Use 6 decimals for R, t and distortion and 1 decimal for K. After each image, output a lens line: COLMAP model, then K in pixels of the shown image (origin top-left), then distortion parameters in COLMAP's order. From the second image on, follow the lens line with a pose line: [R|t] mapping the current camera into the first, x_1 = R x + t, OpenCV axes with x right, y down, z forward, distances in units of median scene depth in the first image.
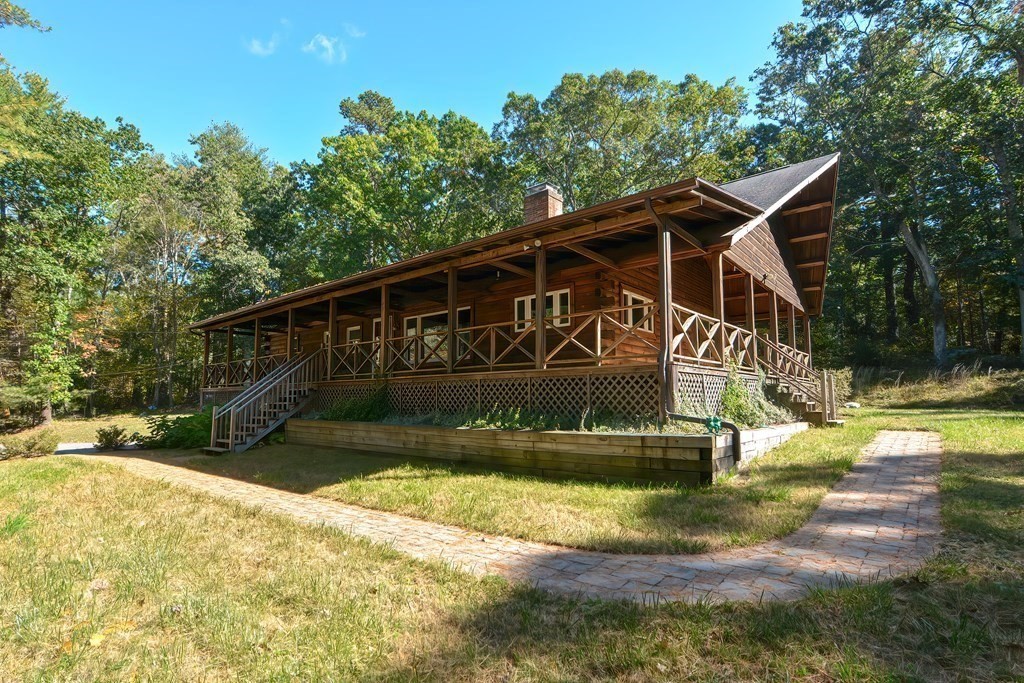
lens RADIAL K [[521.4, 0, 512.6], [0, 521.4, 344.0], [0, 0, 1]] dist [-0.022684, -0.000313]
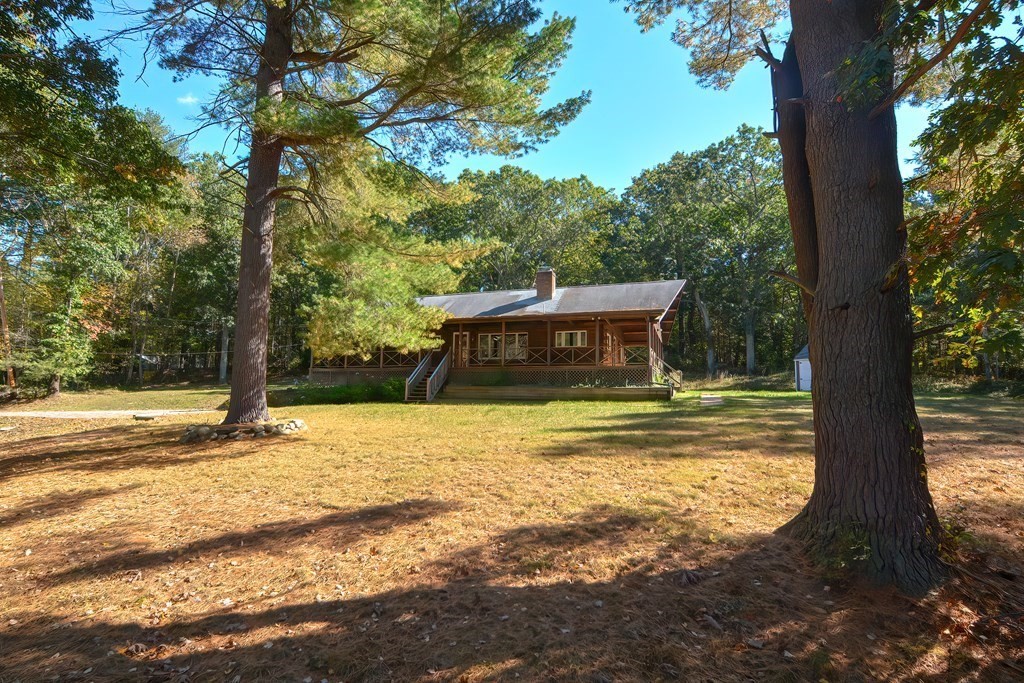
lens RADIAL K [[521.4, 0, 511.9], [0, 521.4, 345.3], [0, 0, 1]] dist [-0.022684, -0.000313]
pose [[0.936218, 0.052900, 0.347414, -0.414025], [-0.057179, 0.998362, 0.002068, -0.012520], [-0.346736, -0.021800, 0.937709, -0.426928]]
